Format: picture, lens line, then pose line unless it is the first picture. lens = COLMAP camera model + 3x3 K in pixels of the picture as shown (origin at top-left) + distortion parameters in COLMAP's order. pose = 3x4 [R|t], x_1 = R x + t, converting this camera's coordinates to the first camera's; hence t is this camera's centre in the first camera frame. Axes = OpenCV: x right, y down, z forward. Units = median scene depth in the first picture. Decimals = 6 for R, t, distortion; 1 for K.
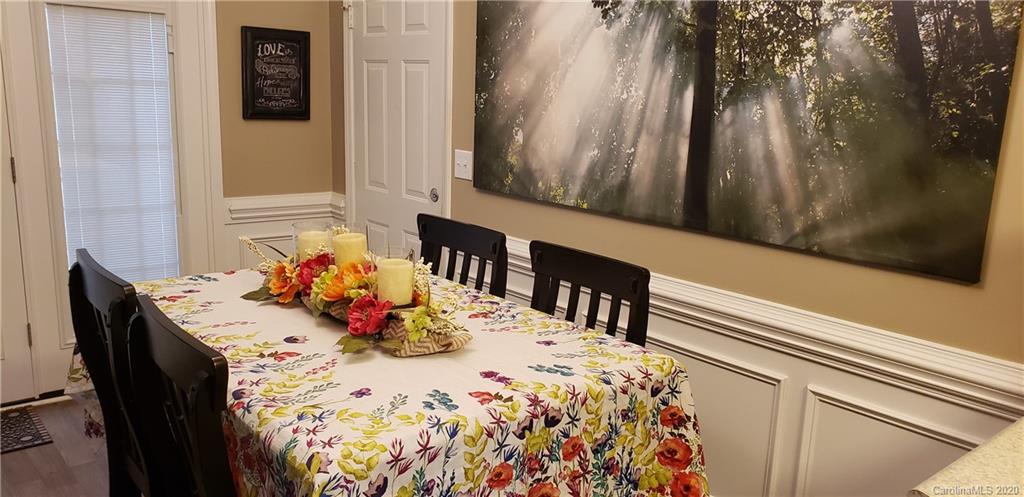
lens RADIAL K [[804.1, 0, 513.5], [0, 804.1, 263.6], [0, 0, 1]] dist [0.123211, -0.272551]
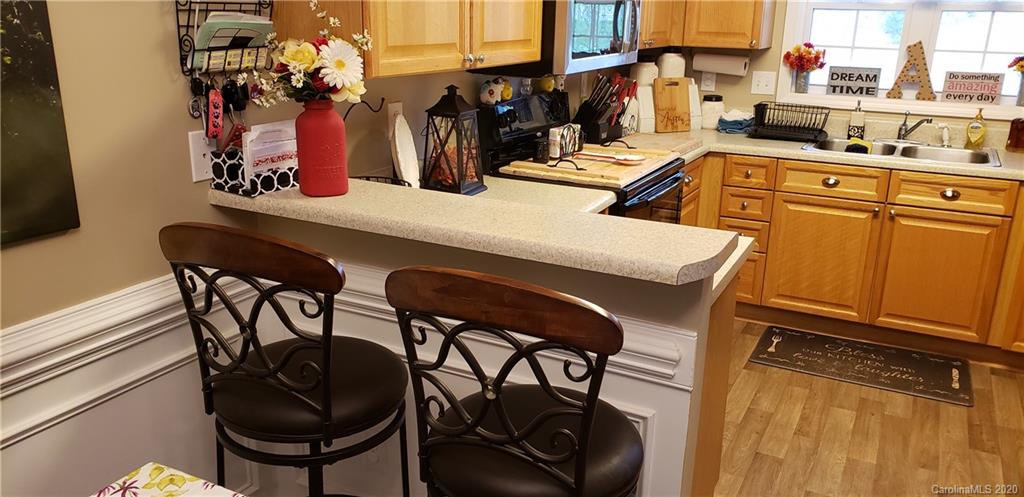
lens RADIAL K [[797.7, 0, 514.8], [0, 797.7, 270.3], [0, 0, 1]] dist [0.010692, -0.000339]
pose [[-0.370225, -0.332722, 0.867312, -0.330737], [0.159655, 0.896972, 0.412252, -0.185430], [-0.915120, 0.291096, -0.278961, 0.697681]]
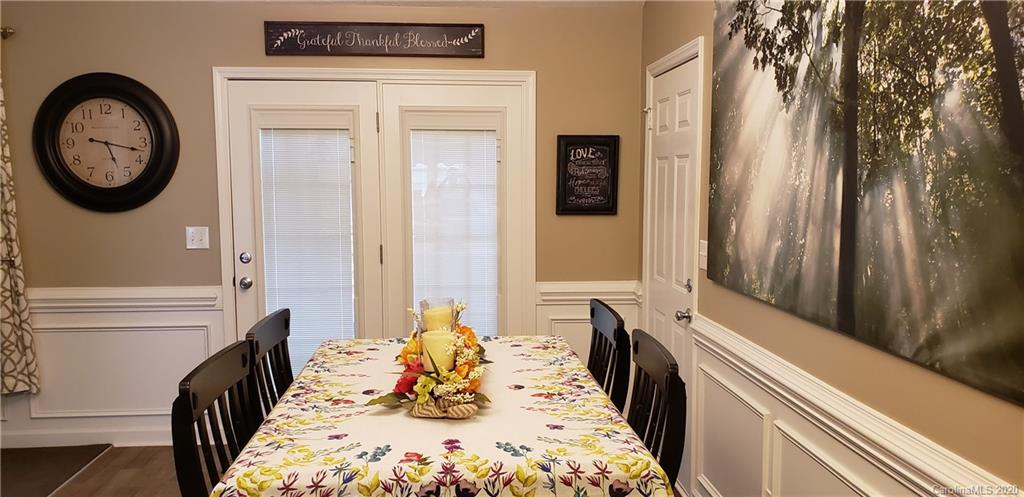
lens RADIAL K [[797.7, 0, 514.8], [0, 797.7, 270.3], [0, 0, 1]] dist [0.010692, -0.000339]
pose [[0.803909, 0.028777, -0.594056, 0.498653], [-0.091854, 0.992852, -0.076206, -0.013106], [0.587617, 0.115829, 0.800806, 0.123912]]
